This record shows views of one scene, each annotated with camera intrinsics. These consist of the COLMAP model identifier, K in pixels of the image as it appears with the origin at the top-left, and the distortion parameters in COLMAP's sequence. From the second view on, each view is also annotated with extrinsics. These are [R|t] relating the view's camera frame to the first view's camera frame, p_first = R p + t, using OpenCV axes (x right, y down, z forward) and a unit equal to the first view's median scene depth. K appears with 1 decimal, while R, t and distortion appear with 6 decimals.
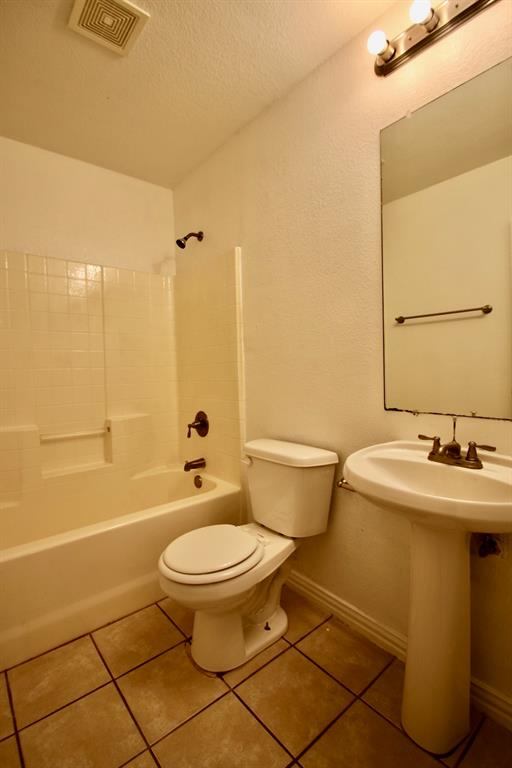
lens RADIAL K [[355.5, 0, 255.5], [0, 355.5, 375.9], [0, 0, 1]] dist [0.000206, -0.005651]
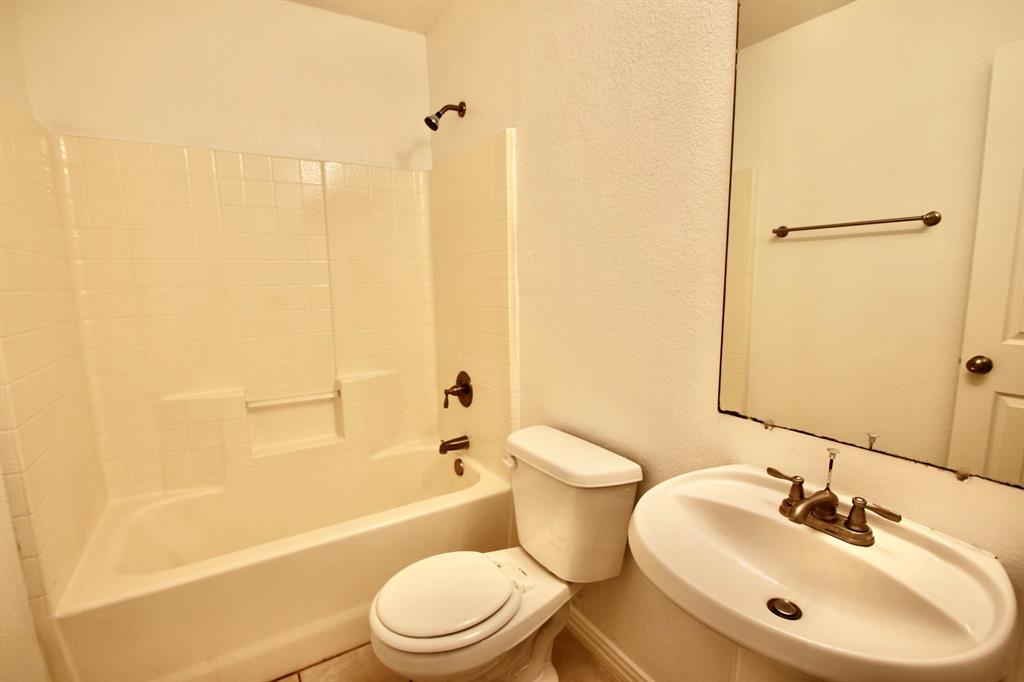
lens RADIAL K [[473.9, 0, 511.7], [0, 473.9, 351.3], [0, 0, 1]] dist [0.000206, -0.005651]
pose [[0.989572, 0.030285, -0.140817, 0.084441], [-0.011459, 0.991100, 0.132626, -0.076896], [0.143580, -0.129629, 0.981112, 0.110644]]
